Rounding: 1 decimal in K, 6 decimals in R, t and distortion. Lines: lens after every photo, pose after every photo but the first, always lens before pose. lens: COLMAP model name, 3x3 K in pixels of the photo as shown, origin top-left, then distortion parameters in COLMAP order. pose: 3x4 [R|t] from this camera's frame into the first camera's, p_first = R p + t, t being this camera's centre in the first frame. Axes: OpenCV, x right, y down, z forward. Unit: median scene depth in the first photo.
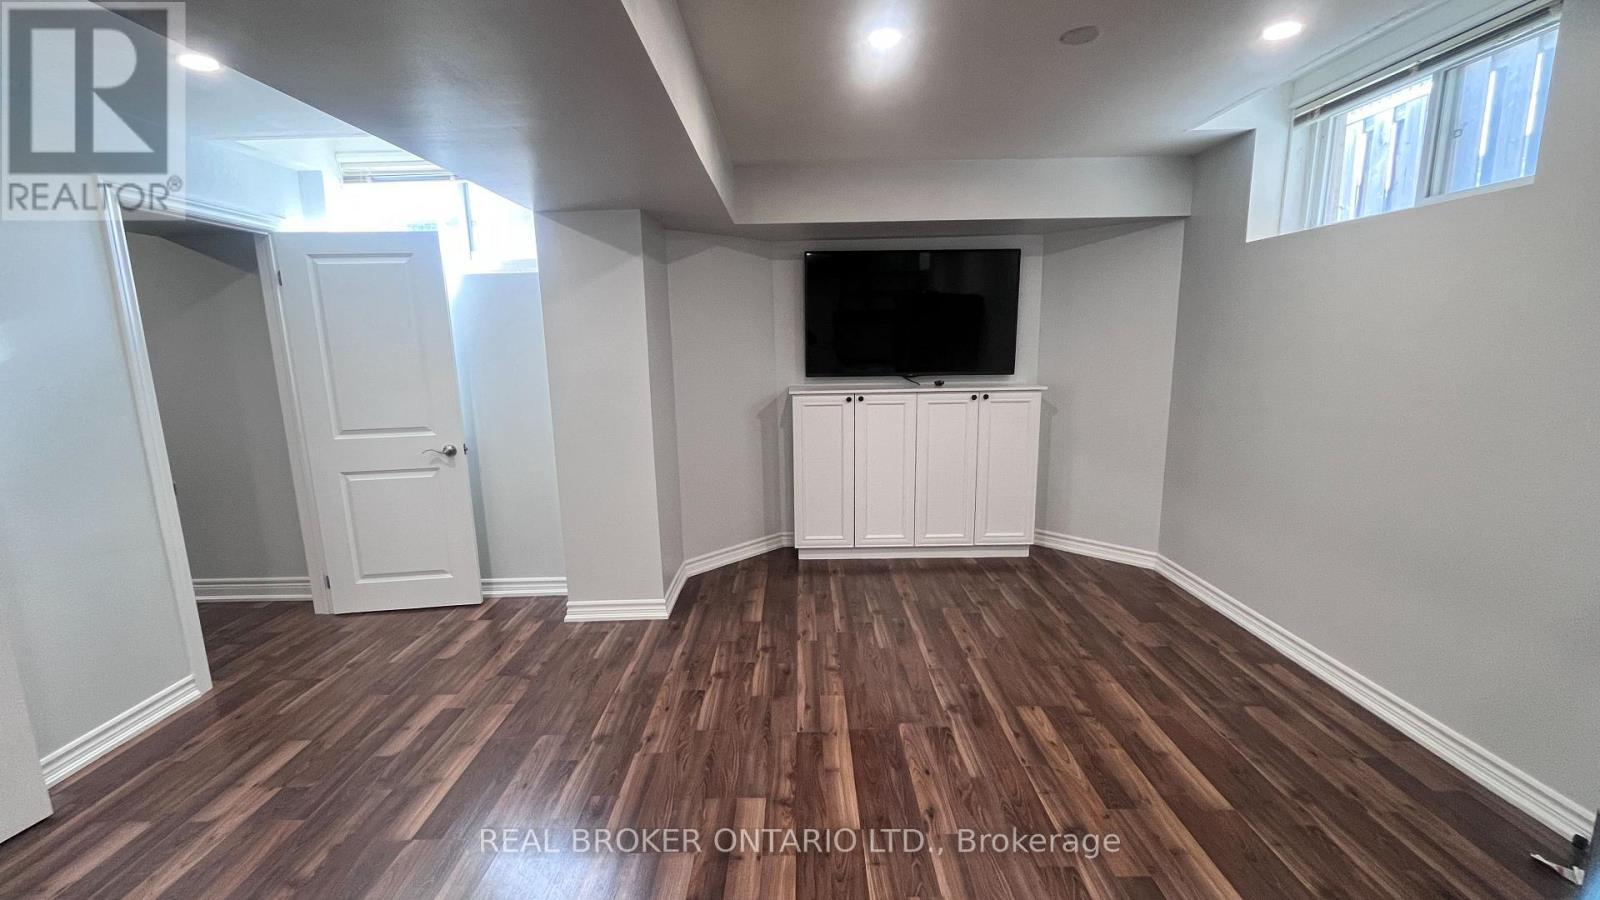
lens RADIAL K [[645.6, 0, 800.0], [0, 645.6, 450.0], [0, 0, 1]] dist [-0.001073, -0.000091]
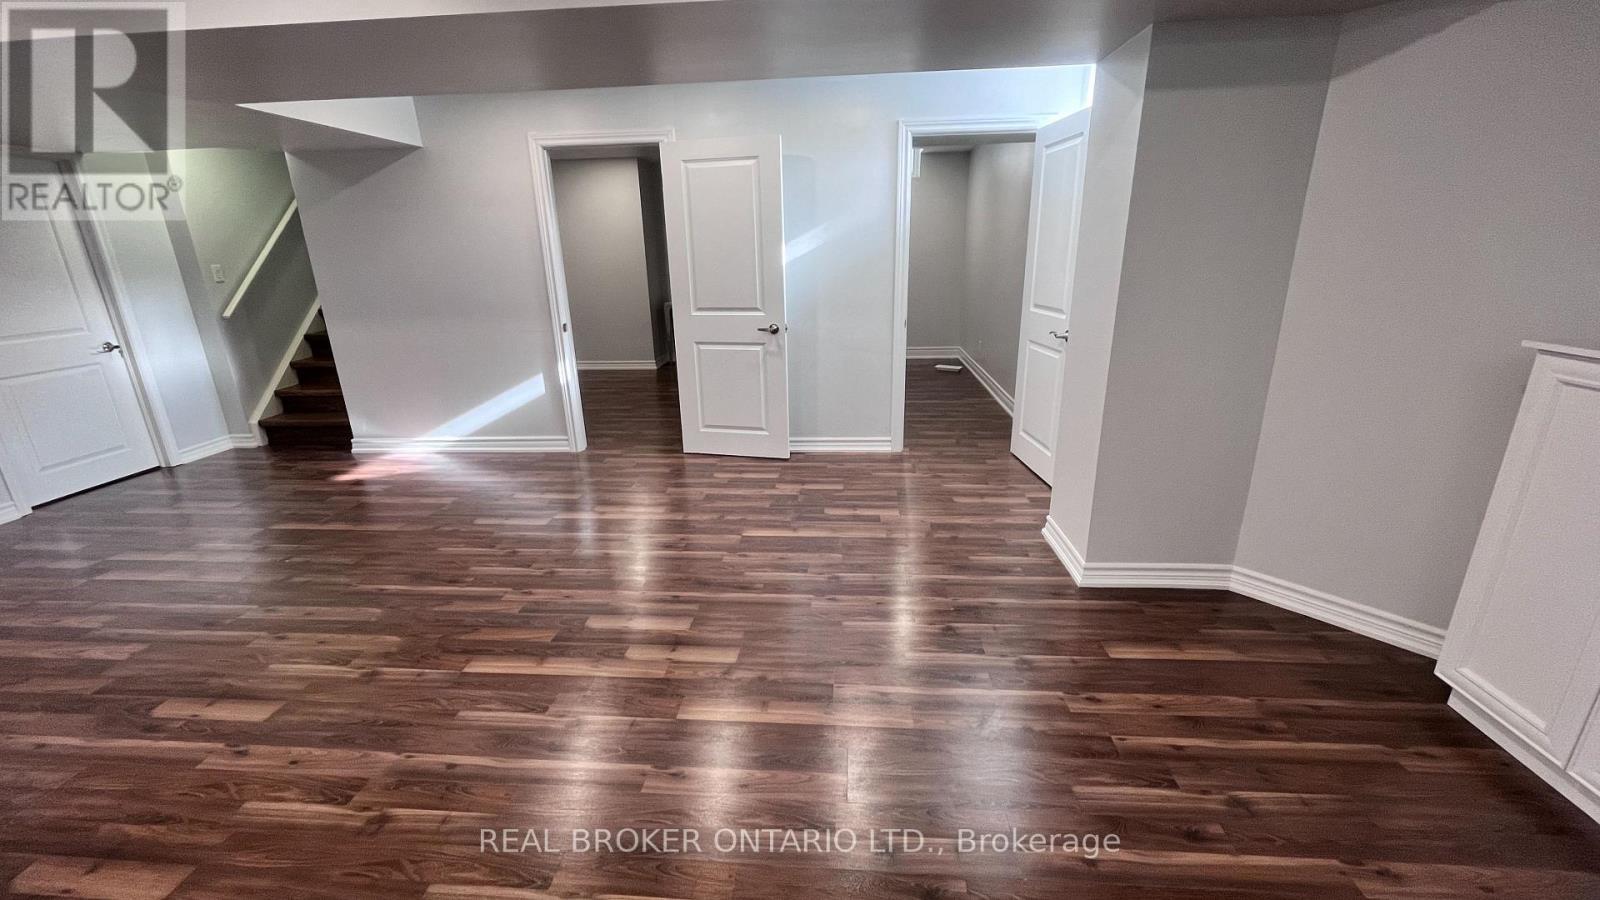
lens RADIAL K [[645.6, 0, 800.0], [0, 645.6, 450.0], [0, 0, 1]] dist [-0.001073, -0.000091]
pose [[-0.080343, 0.322612, -0.943115, 0.595521], [-0.144406, 0.932425, 0.331257, -0.127650], [0.986251, 0.162806, -0.028326, 0.741100]]
